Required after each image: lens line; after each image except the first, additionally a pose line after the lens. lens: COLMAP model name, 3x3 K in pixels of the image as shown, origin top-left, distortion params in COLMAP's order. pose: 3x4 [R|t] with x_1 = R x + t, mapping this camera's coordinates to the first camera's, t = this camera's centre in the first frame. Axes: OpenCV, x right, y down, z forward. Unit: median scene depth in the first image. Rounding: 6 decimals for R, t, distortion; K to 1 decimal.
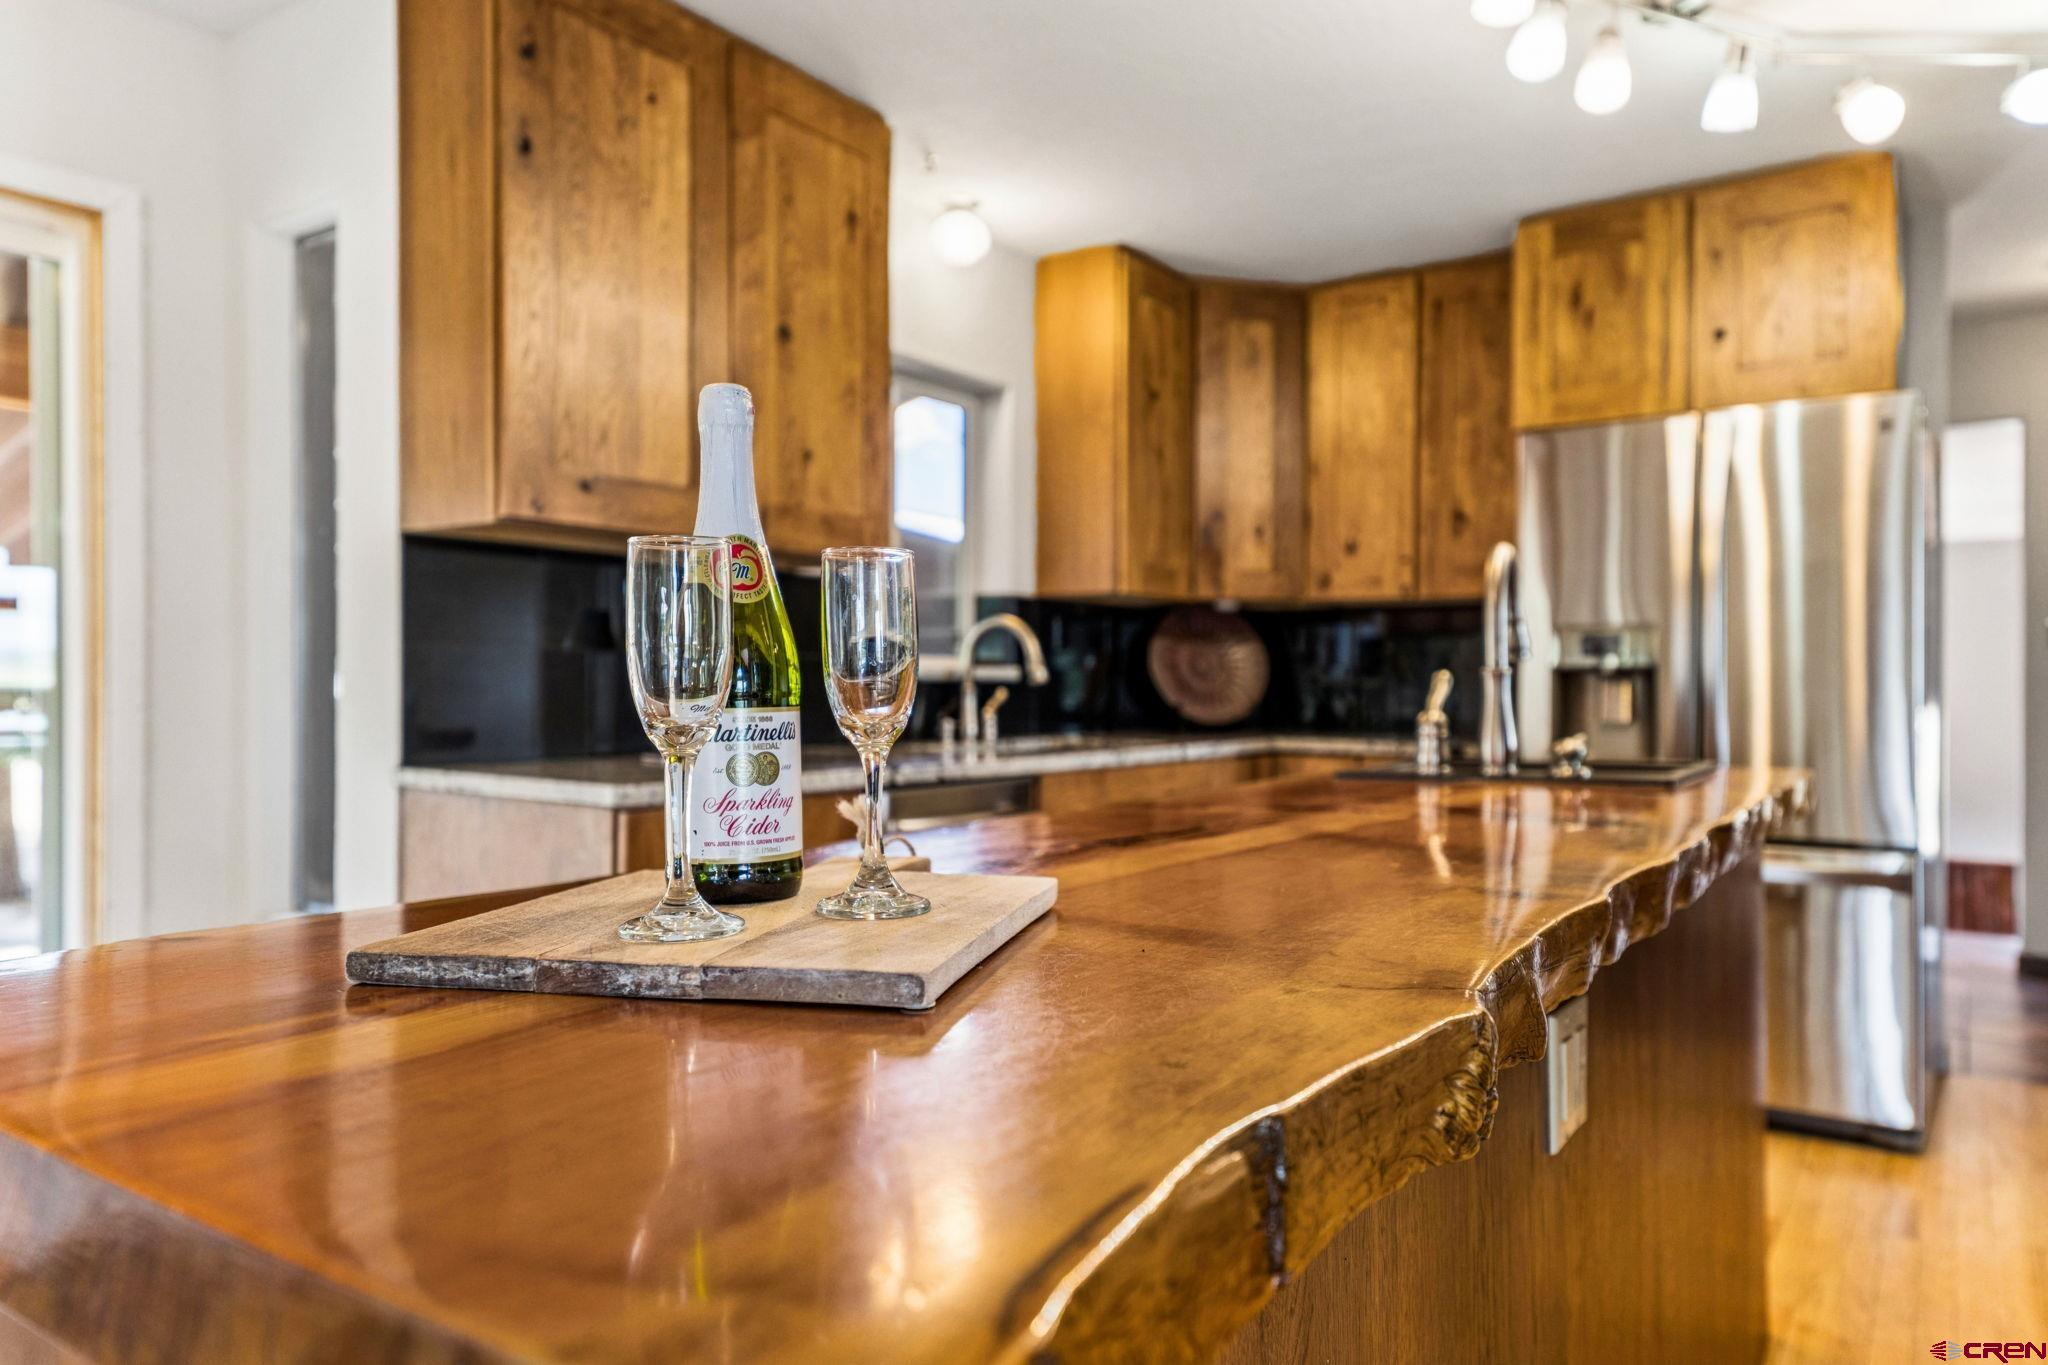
lens RADIAL K [[1370.9, 0, 1024.0], [0, 1370.9, 682.5], [0, 0, 1]] dist [0.015077, 0.001774]
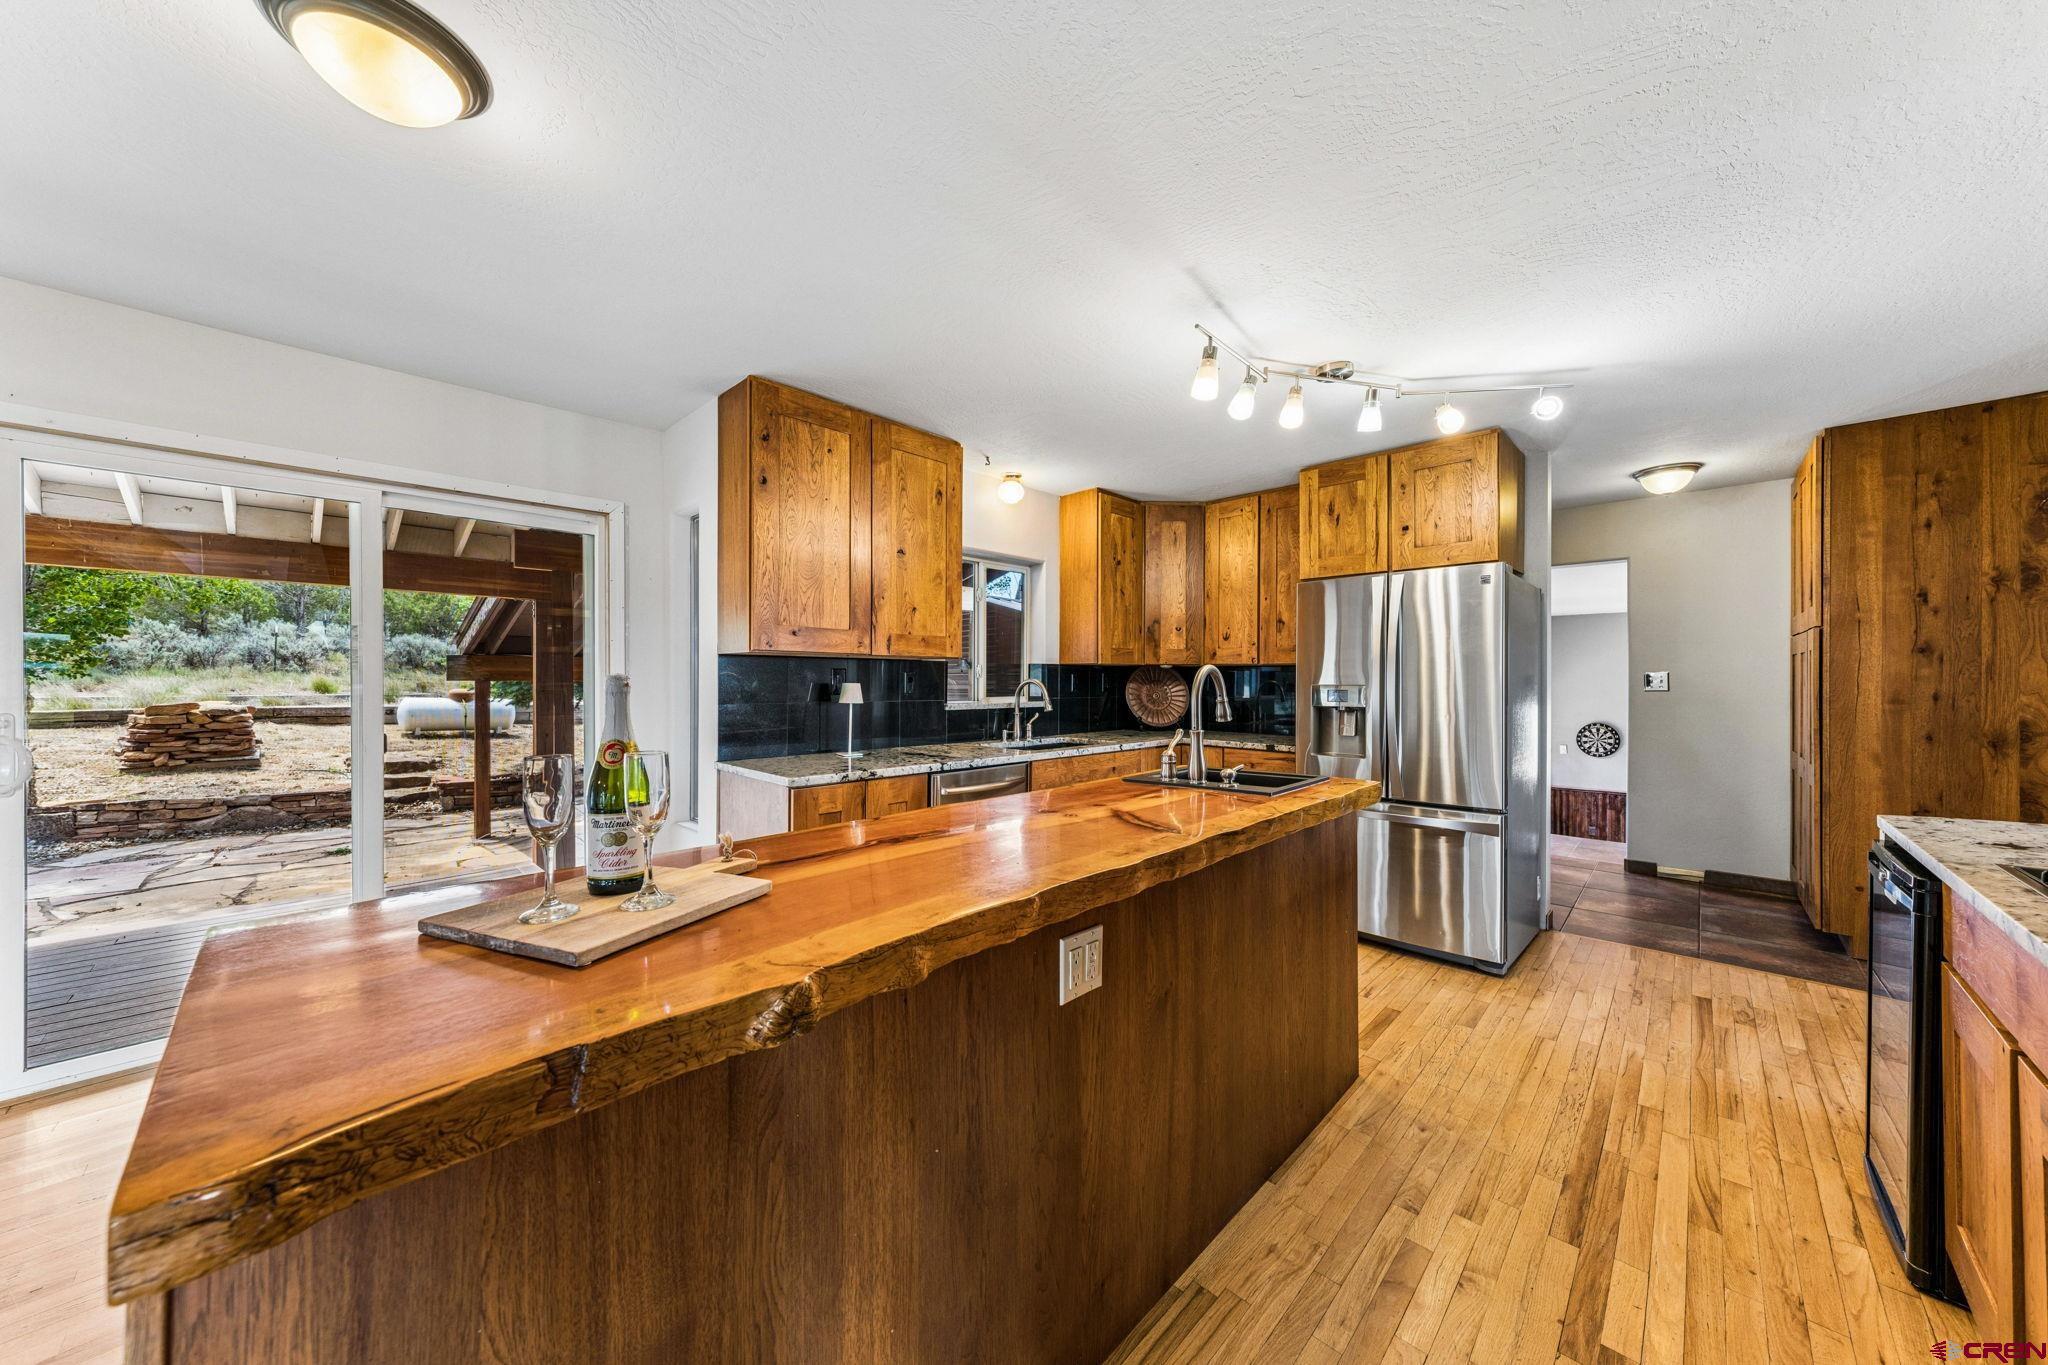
lens RADIAL K [[704.2, 0, 1028.5], [0, 704.2, 673.1], [0, 0, 1]] dist [0.000751, 0.000092]
pose [[0.985790, -0.001952, -0.167972, 0.161876], [0.000339, 0.999954, -0.009628, -0.048172], [0.167983, 0.009434, 0.985745, -0.022095]]
